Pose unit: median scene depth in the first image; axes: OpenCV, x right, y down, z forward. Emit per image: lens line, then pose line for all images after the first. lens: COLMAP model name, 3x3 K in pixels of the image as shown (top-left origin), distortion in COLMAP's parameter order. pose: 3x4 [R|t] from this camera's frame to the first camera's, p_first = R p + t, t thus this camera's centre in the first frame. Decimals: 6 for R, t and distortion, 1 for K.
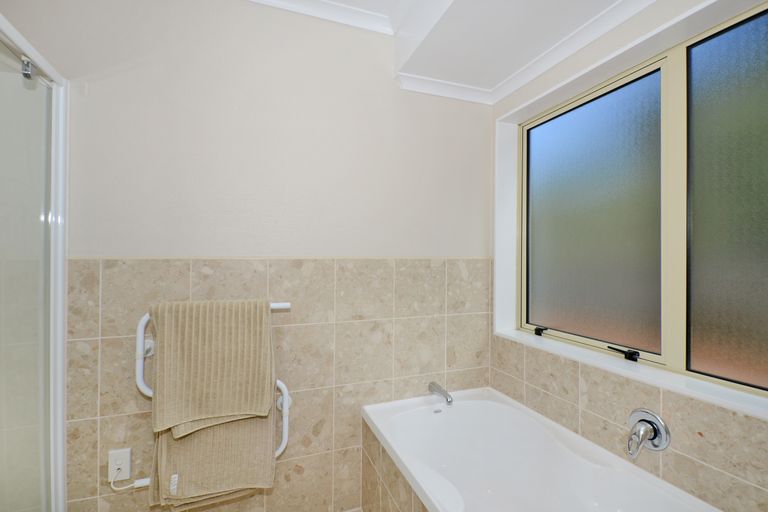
lens RADIAL K [[353.7, 0, 381.4], [0, 353.7, 258.7], [0, 0, 1]] dist [0.001305, -0.000231]
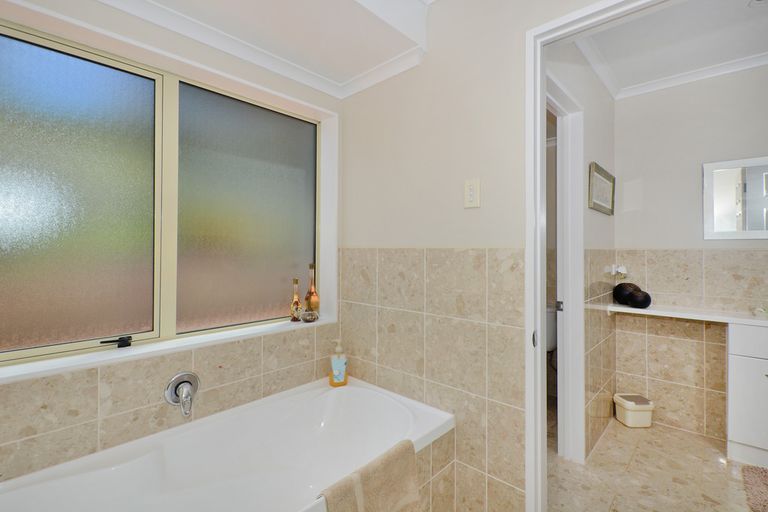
lens RADIAL K [[365.4, 0, 382.4], [0, 365.4, 249.1], [0, 0, 1]] dist [-0.000814, -0.000025]
pose [[-0.447015, -0.006453, 0.894503, -0.568057], [-0.005727, 0.999974, 0.004352, -0.000921], [-0.894508, -0.003177, -0.447041, 0.825433]]
